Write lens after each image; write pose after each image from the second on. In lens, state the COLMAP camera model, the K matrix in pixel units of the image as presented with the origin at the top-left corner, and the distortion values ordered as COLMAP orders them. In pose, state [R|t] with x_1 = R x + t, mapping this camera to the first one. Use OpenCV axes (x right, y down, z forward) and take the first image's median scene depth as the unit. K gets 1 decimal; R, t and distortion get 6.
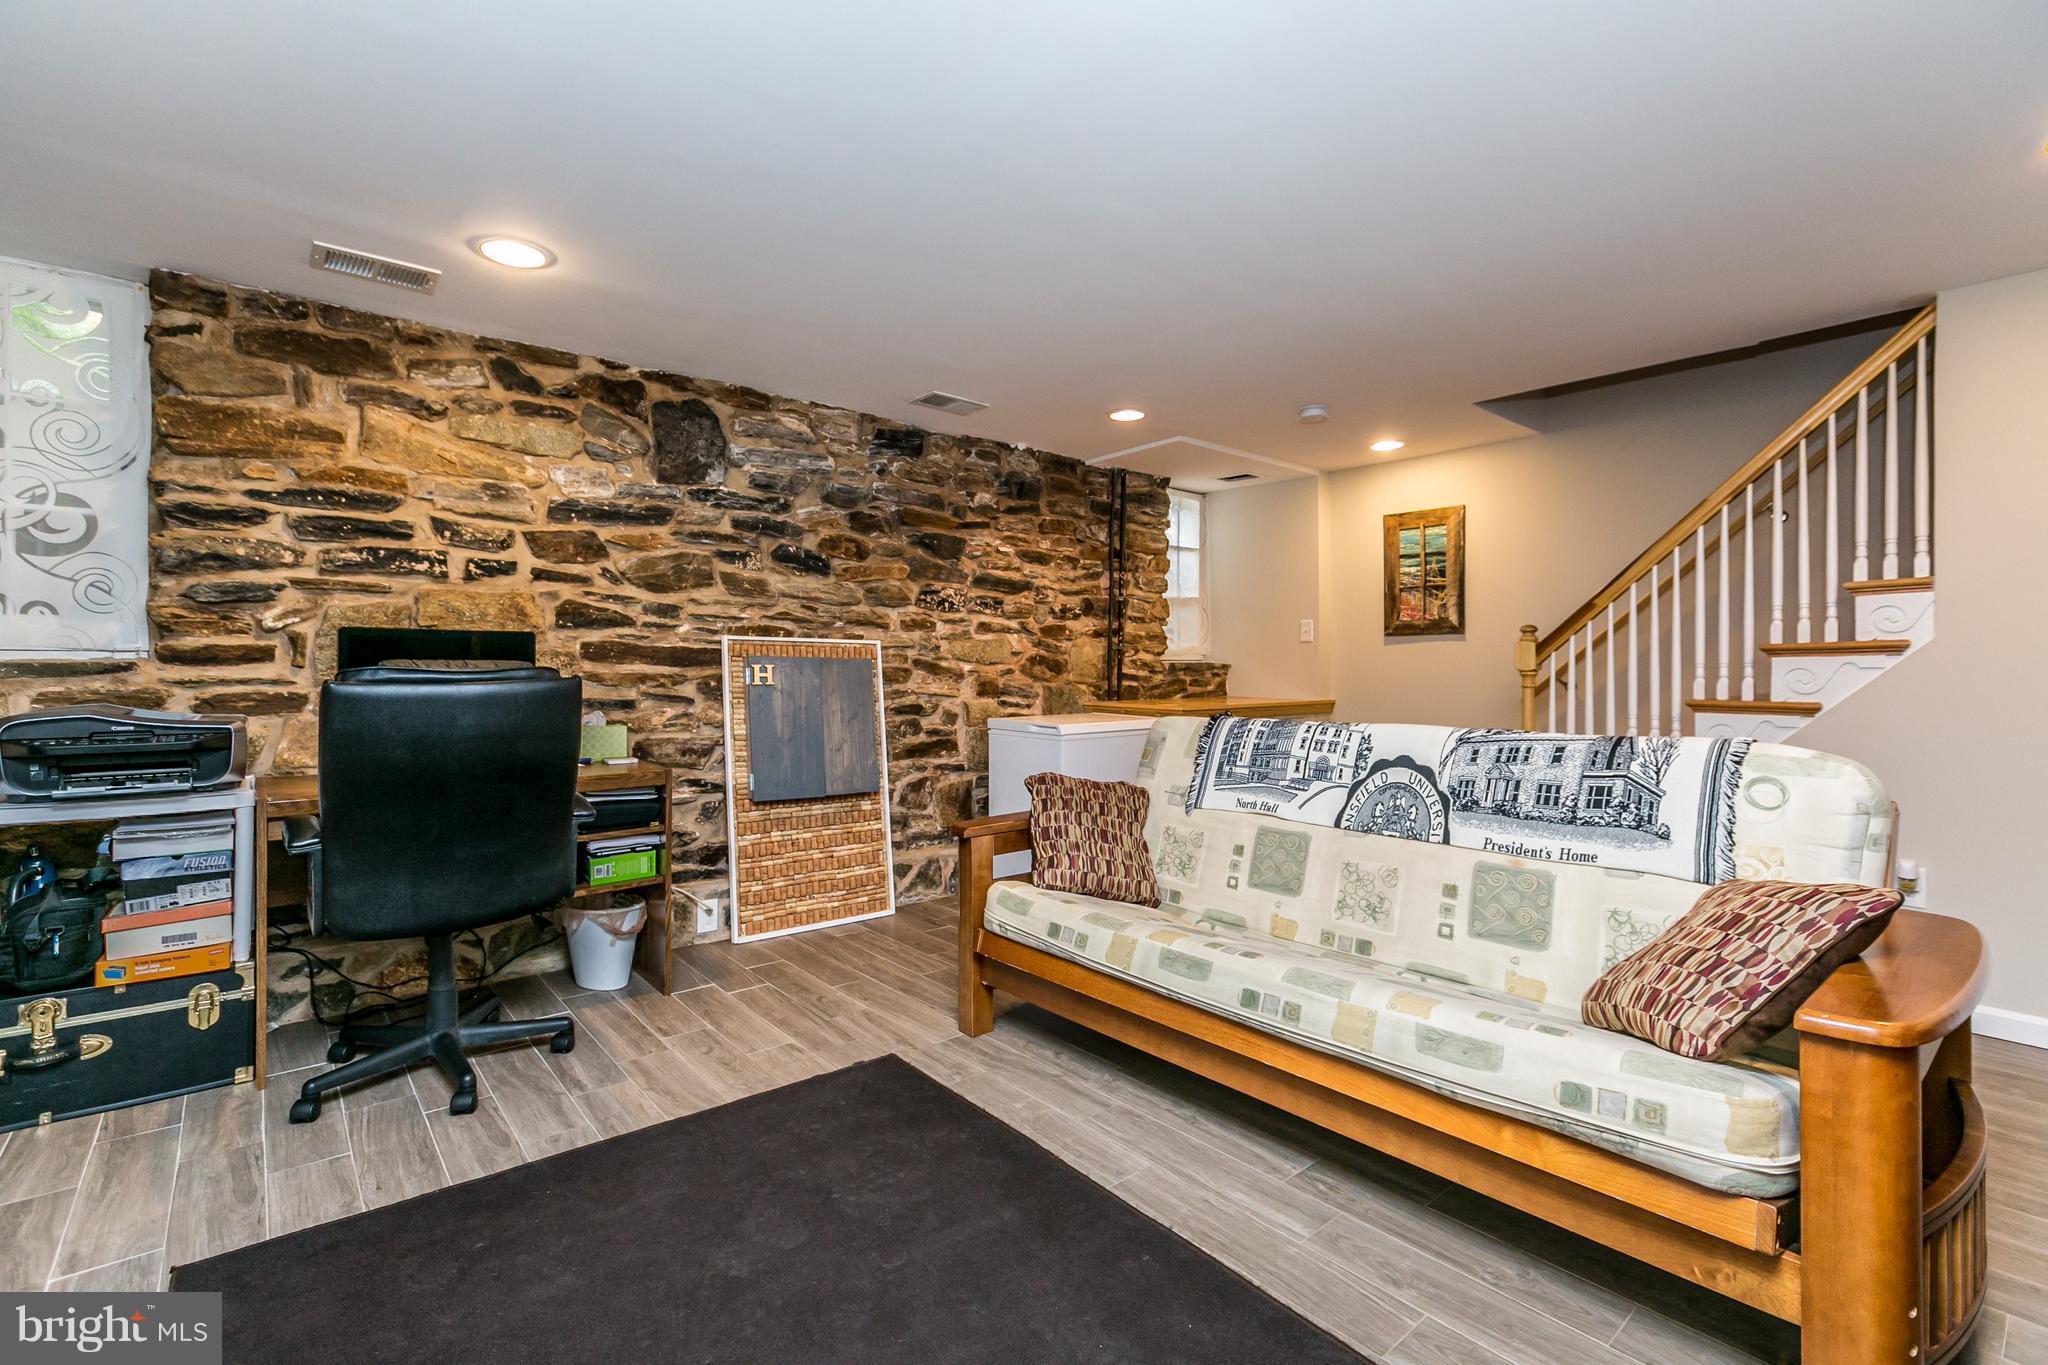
lens RADIAL K [[941.9, 0, 1044.3], [0, 941.9, 674.8], [0, 0, 1]] dist [0.004730, -0.000750]
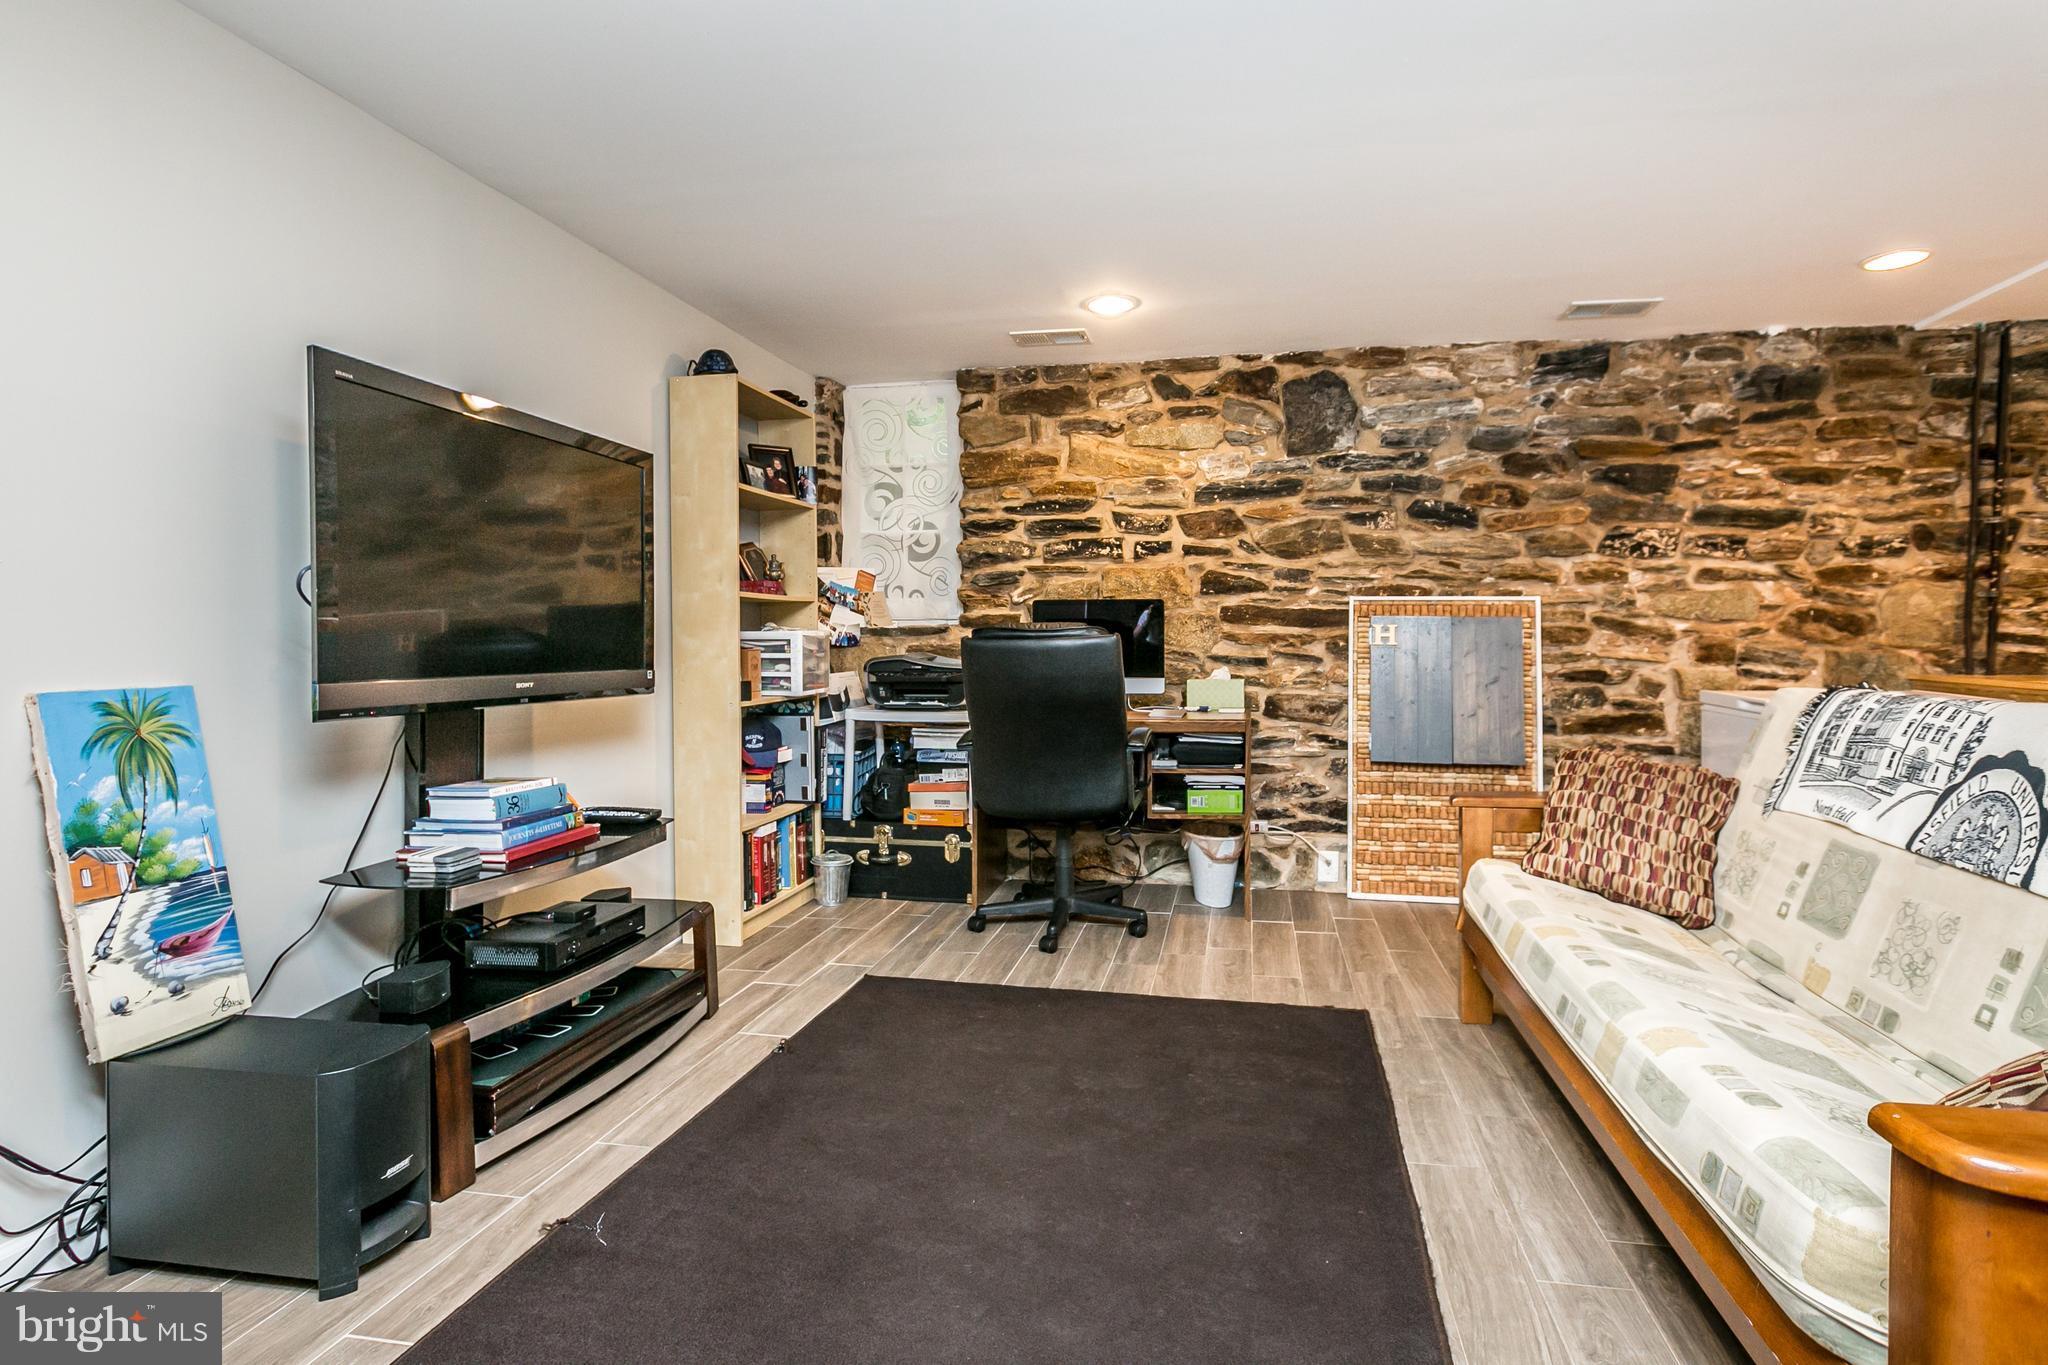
lens RADIAL K [[1056.0, 0, 1032.4], [0, 1056.0, 654.5], [0, 0, 1]] dist [0.000419, -0.001496]
pose [[0.622090, 0.010286, -0.782878, 0.337535], [-0.001747, 0.999929, 0.011749, 0.008010], [0.782944, -0.005941, 0.622064, 0.018023]]
